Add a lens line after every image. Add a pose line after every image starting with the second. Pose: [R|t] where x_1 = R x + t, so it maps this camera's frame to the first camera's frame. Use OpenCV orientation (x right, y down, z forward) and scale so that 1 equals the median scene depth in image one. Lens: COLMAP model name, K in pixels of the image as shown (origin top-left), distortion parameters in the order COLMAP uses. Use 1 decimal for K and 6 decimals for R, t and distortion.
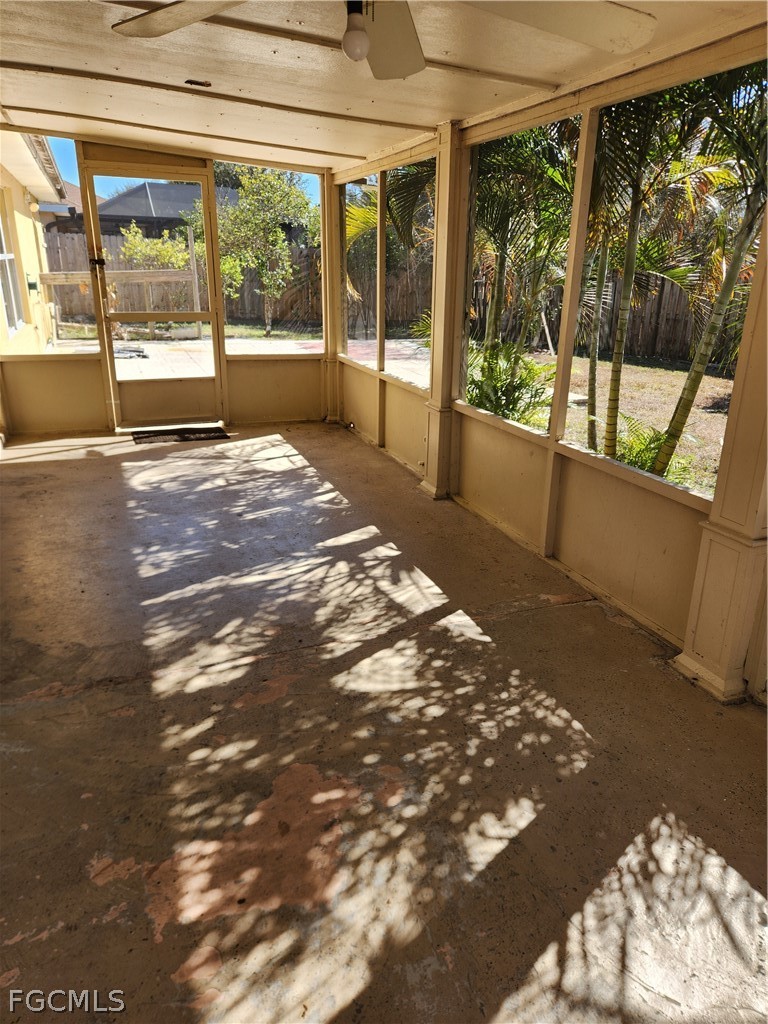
lens RADIAL K [[693.2, 0, 383.2], [0, 693.2, 509.3], [0, 0, 1]] dist [0.047699, -0.031229]
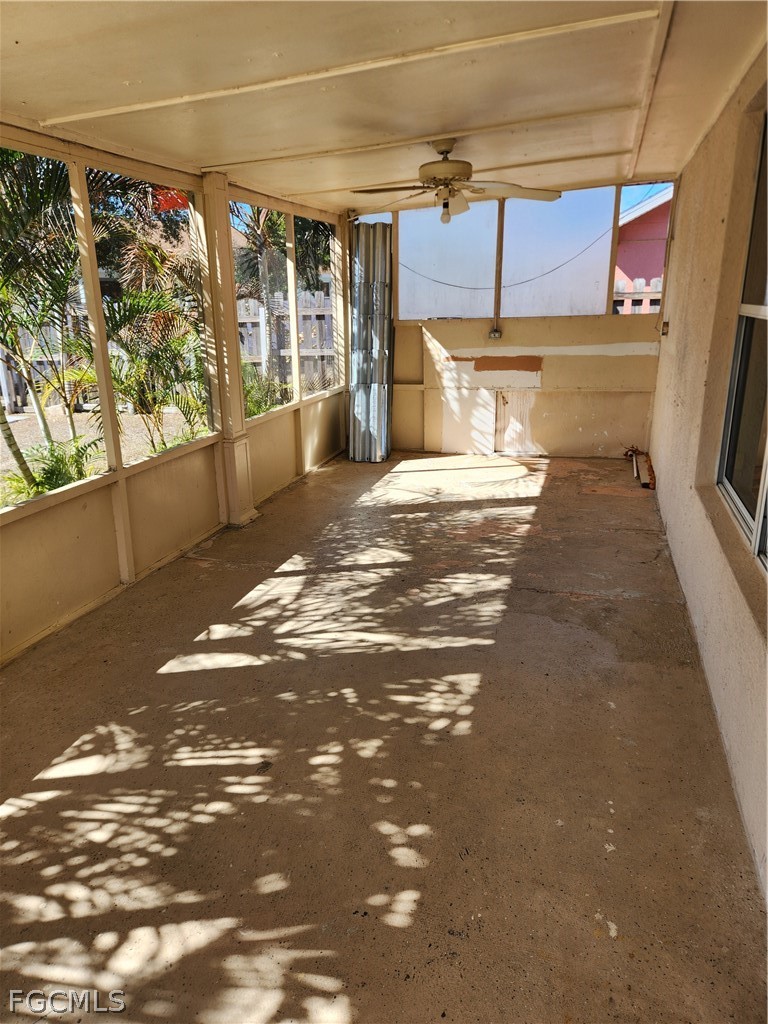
lens RADIAL K [[693.2, 0, 382.9], [0, 693.2, 511.5], [0, 0, 1]] dist [0.047699, -0.031229]
pose [[-0.785972, -0.185874, 0.589660, -0.754437], [0.213122, 0.813829, 0.540612, -0.575254], [-0.580368, 0.550575, -0.600033, 1.545171]]
